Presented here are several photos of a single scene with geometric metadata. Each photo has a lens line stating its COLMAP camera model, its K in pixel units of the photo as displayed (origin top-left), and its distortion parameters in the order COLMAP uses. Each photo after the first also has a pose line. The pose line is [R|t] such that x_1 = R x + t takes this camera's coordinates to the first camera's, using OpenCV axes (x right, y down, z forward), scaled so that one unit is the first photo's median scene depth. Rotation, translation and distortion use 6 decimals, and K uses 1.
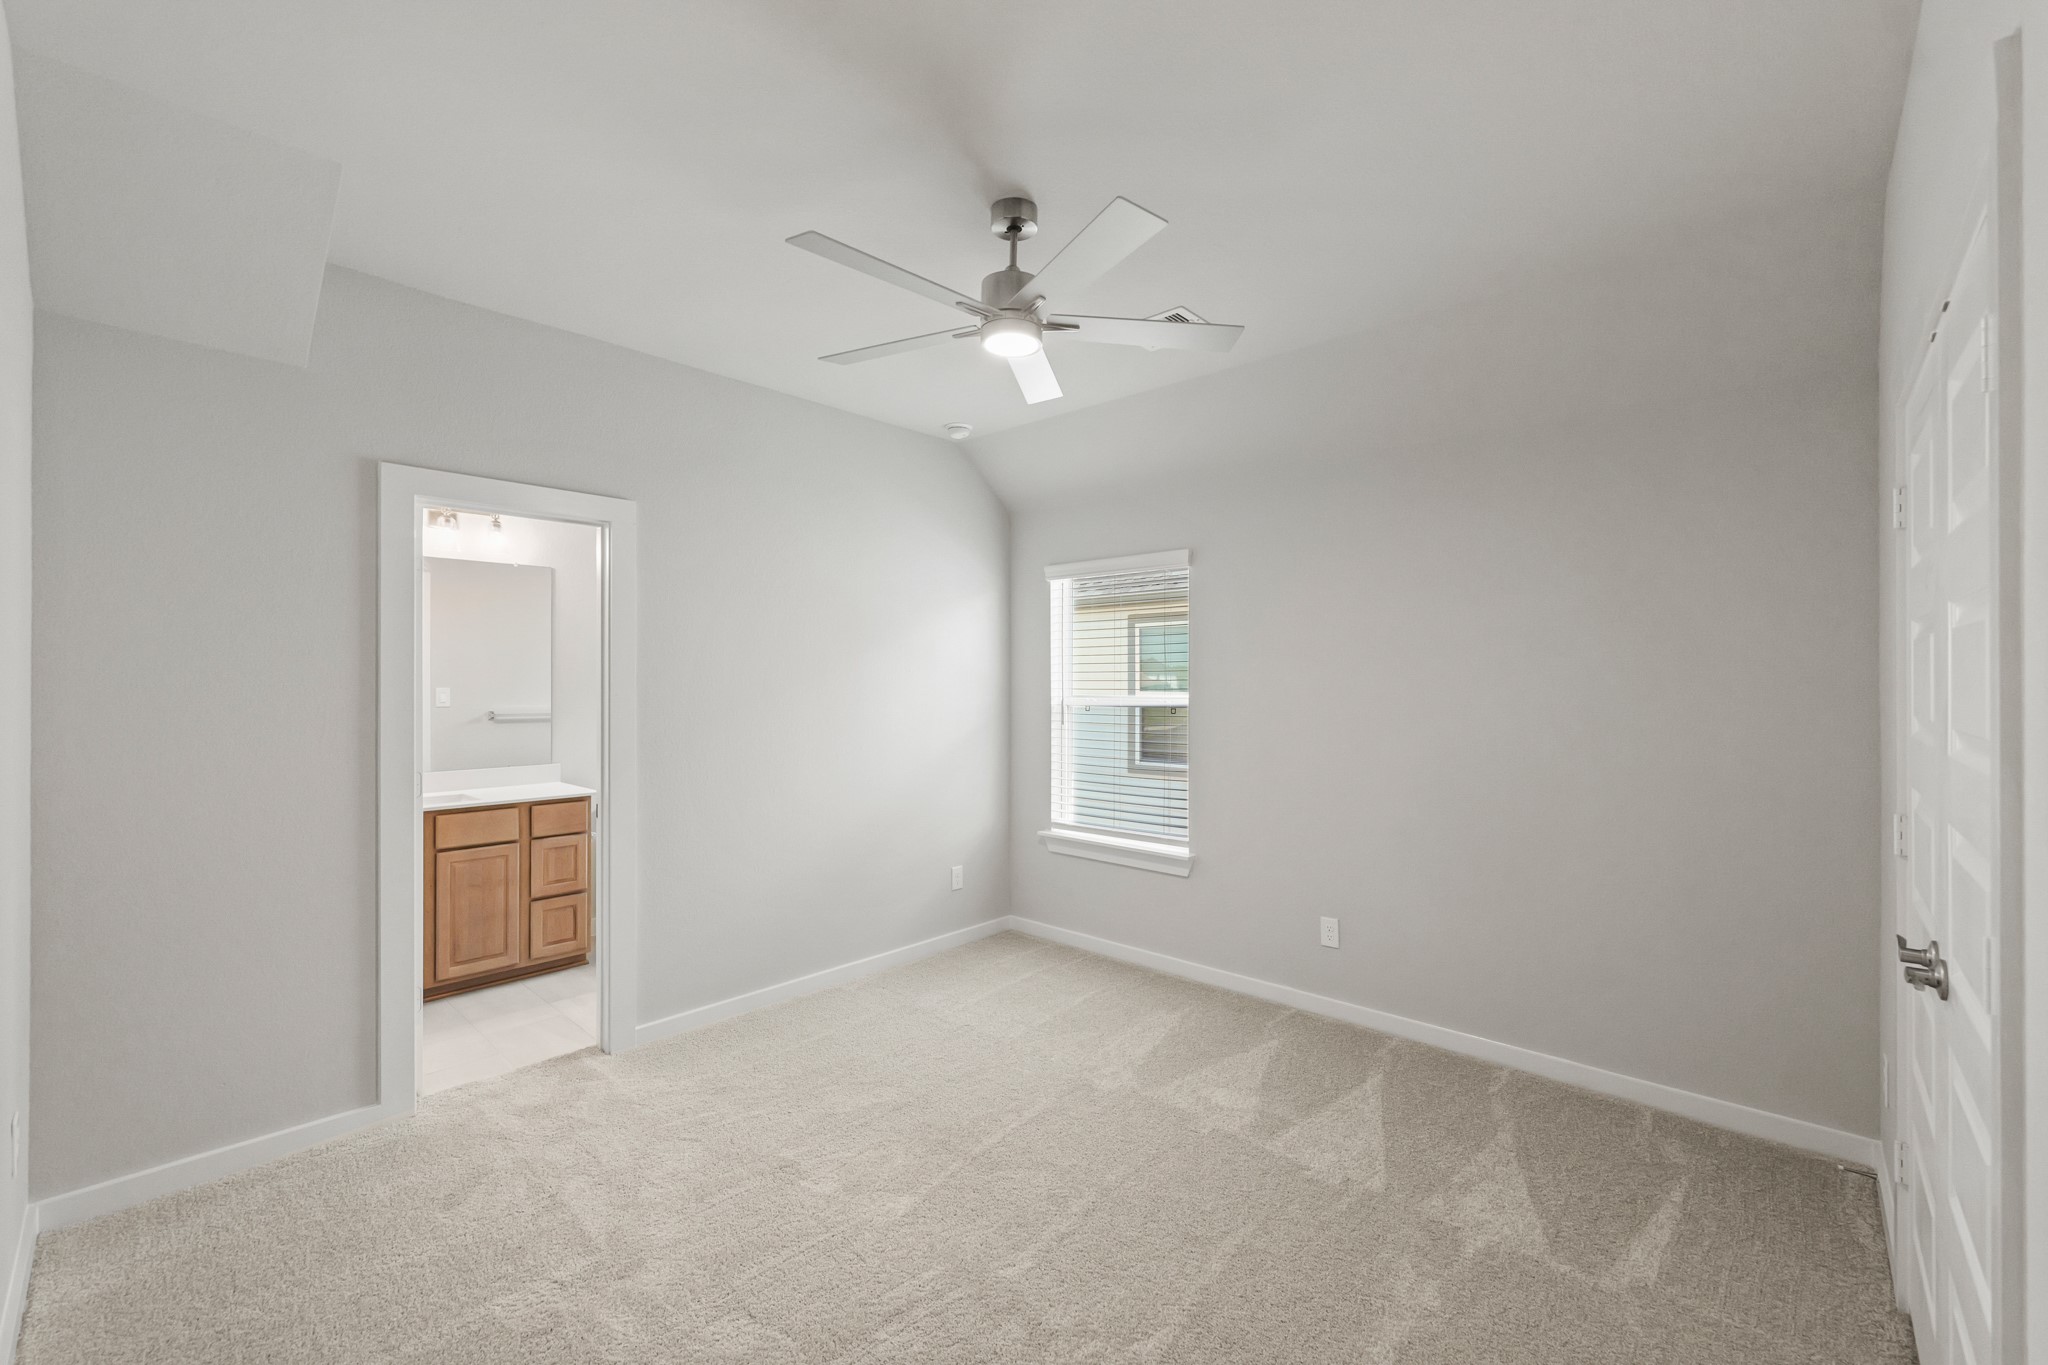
lens RADIAL K [[841.9, 0, 1026.0], [0, 841.9, 679.0], [0, 0, 1]] dist [-0.002890, -0.000418]
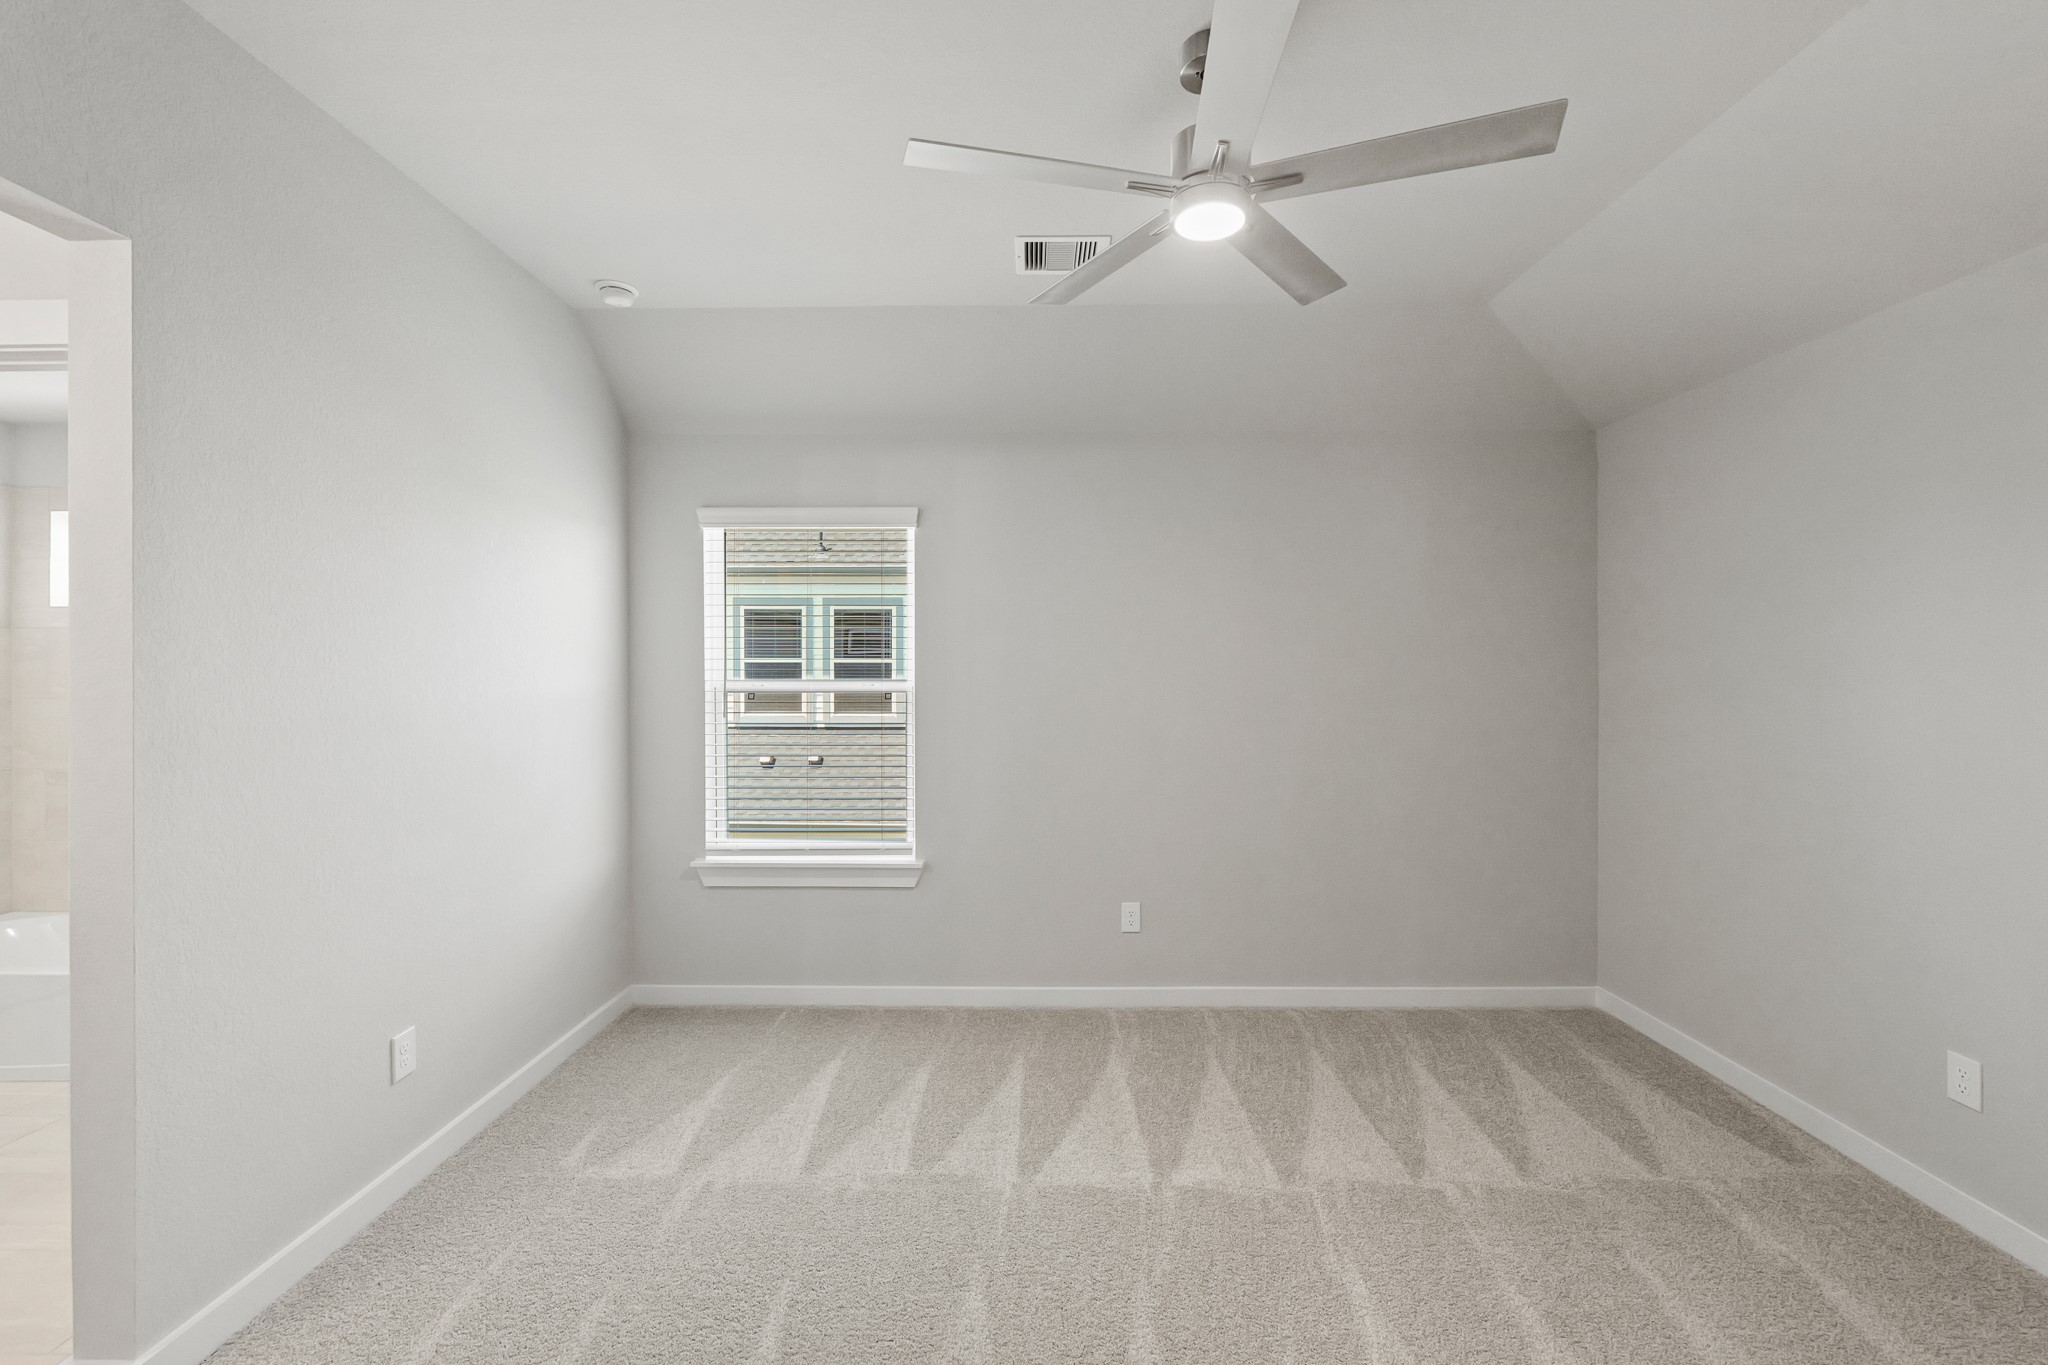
lens RADIAL K [[854.1, 0, 1022.4], [0, 854.1, 651.8], [0, 0, 1]] dist [0.017722, -0.000065]
pose [[0.745337, 0.000324, 0.666688, -0.310622], [0.001279, 0.999997, -0.001916, -0.003812], [-0.666687, 0.002281, 0.745334, 0.271669]]
